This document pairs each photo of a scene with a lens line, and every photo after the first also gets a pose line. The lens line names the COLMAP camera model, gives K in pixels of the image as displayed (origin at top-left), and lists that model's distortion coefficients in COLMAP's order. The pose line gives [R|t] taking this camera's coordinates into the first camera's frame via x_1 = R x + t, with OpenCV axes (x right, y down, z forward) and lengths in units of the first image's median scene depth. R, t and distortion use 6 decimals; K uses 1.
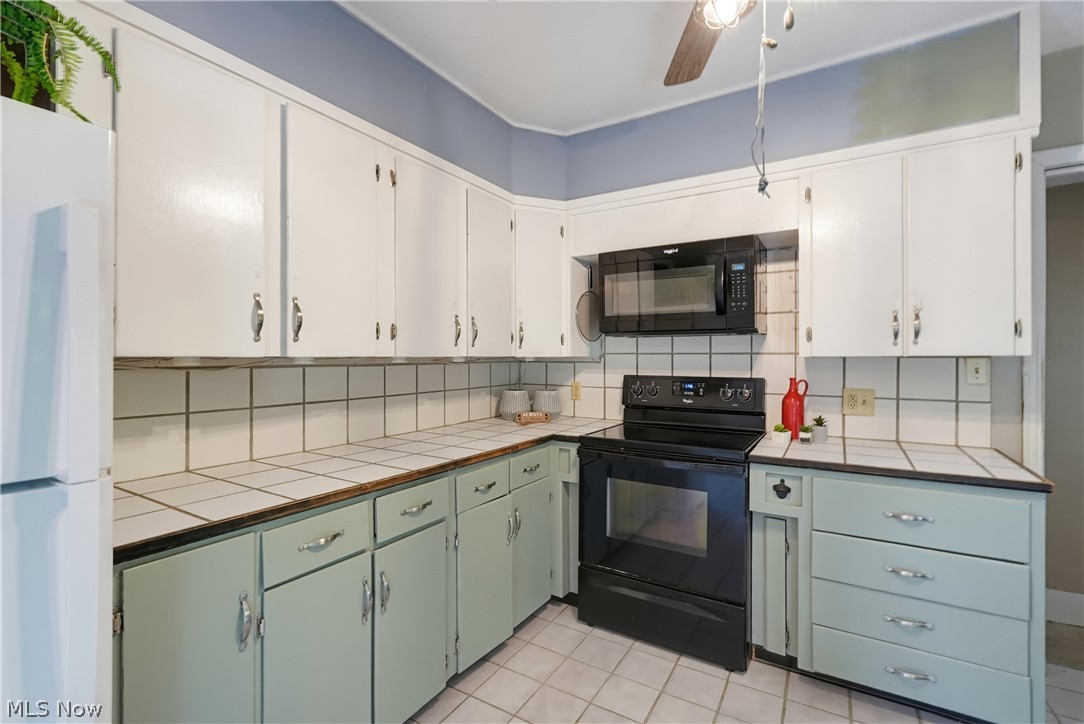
lens RADIAL K [[491.0, 0, 542.0], [0, 491.0, 362.0], [0, 0, 1]] dist [-0.002808, -0.000338]
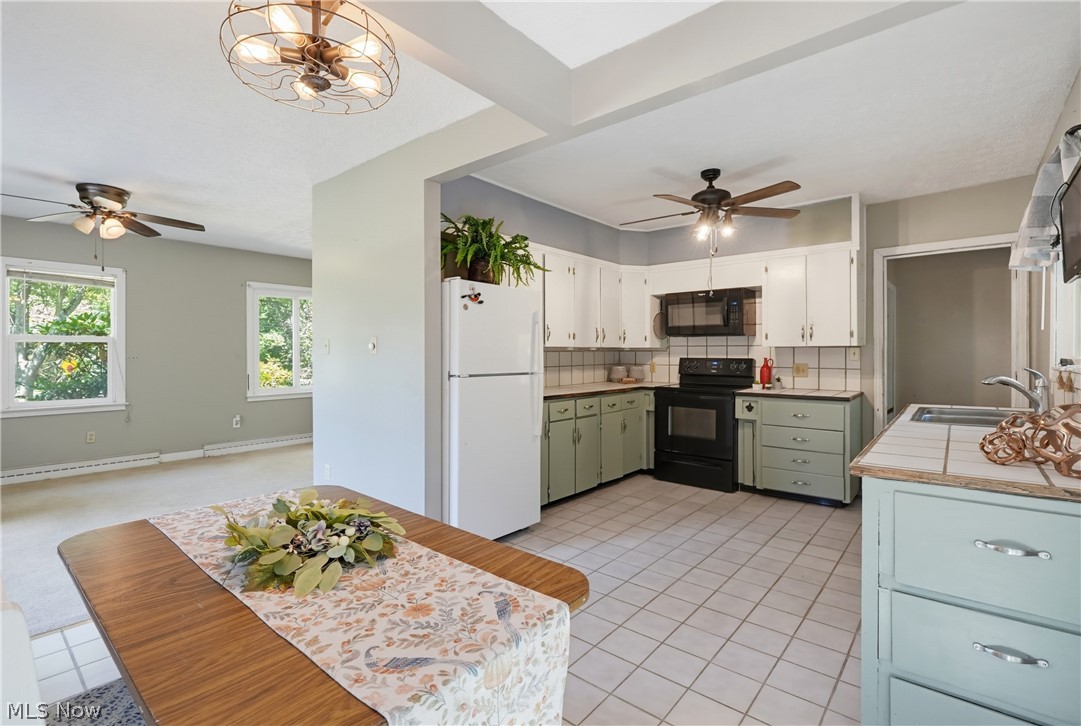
lens RADIAL K [[504.6, 0, 533.5], [0, 504.6, 354.2], [0, 0, 1]] dist [-0.020470, 0.000070]
pose [[0.987242, 0.001003, -0.159226, -0.089400], [-0.002029, 0.999978, -0.006280, 0.032566], [0.159217, 0.006523, 0.987222, -1.159591]]
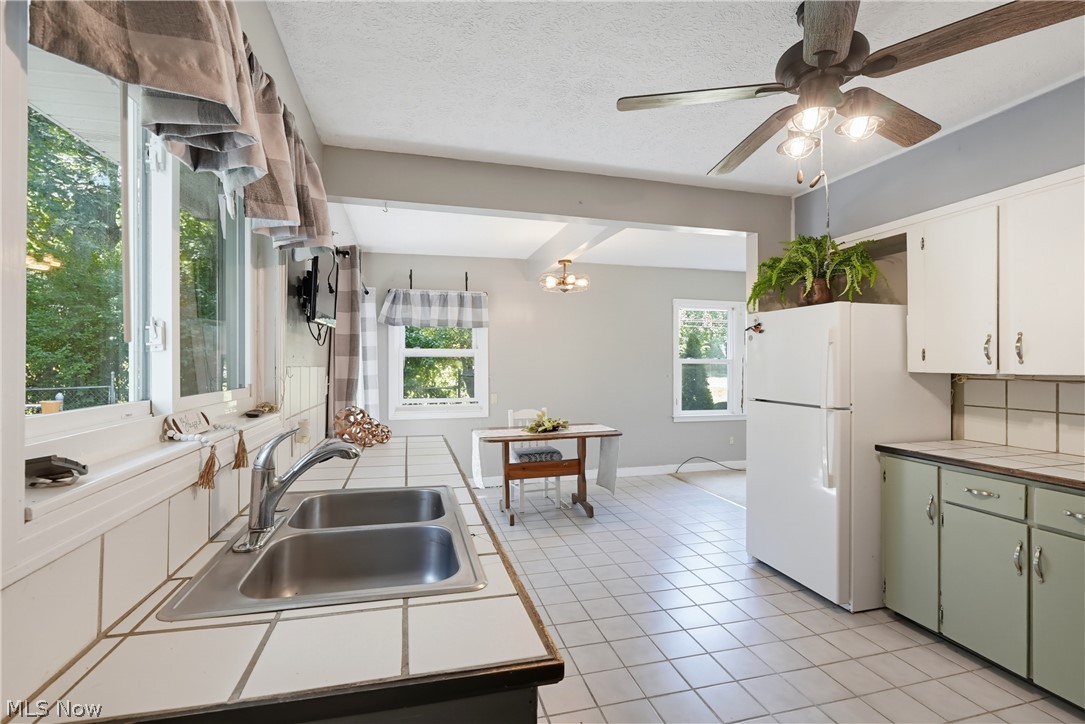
lens RADIAL K [[491.5, 0, 542.5], [0, 491.5, 362.0], [0, 0, 1]] dist [-0.002808, -0.000338]
pose [[-0.688783, -0.004579, -0.724954, 0.980511], [-0.008352, 0.999964, 0.001620, -0.024402], [0.724920, 0.007171, -0.688796, 0.643333]]
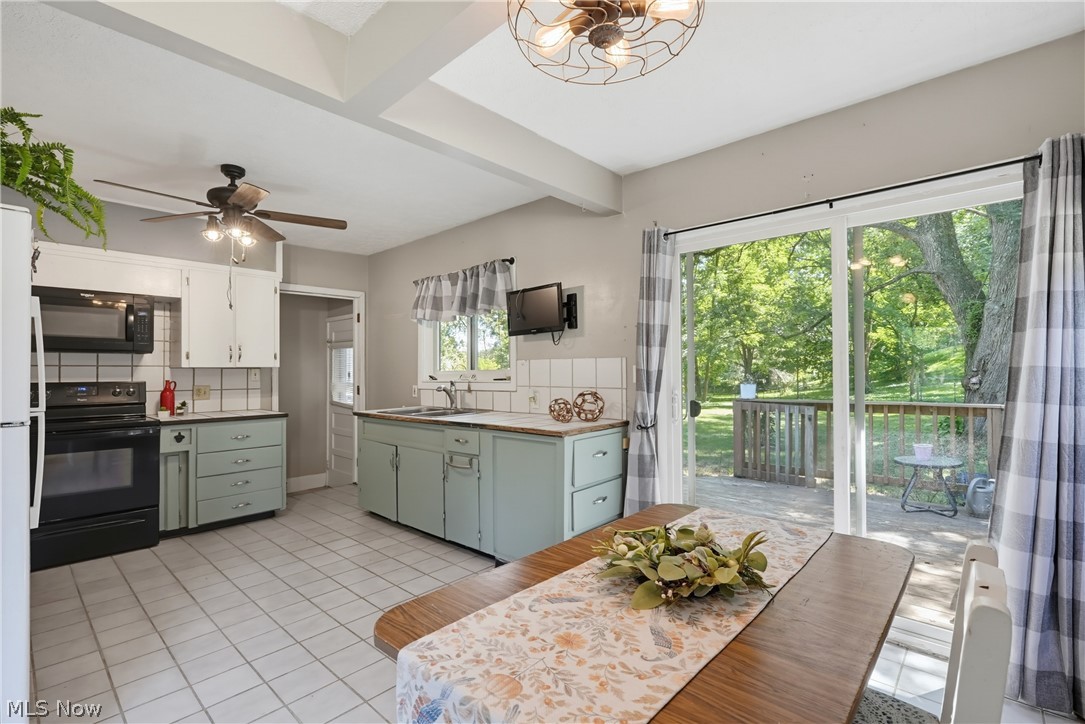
lens RADIAL K [[493.0, 0, 539.7], [0, 493.0, 353.3], [0, 0, 1]] dist [0.000112, 0.000063]
pose [[0.195791, 0.036884, 0.979952, -0.943272], [0.023178, 0.998839, -0.042226, 0.041879], [-0.980372, 0.030981, 0.194709, -0.624675]]
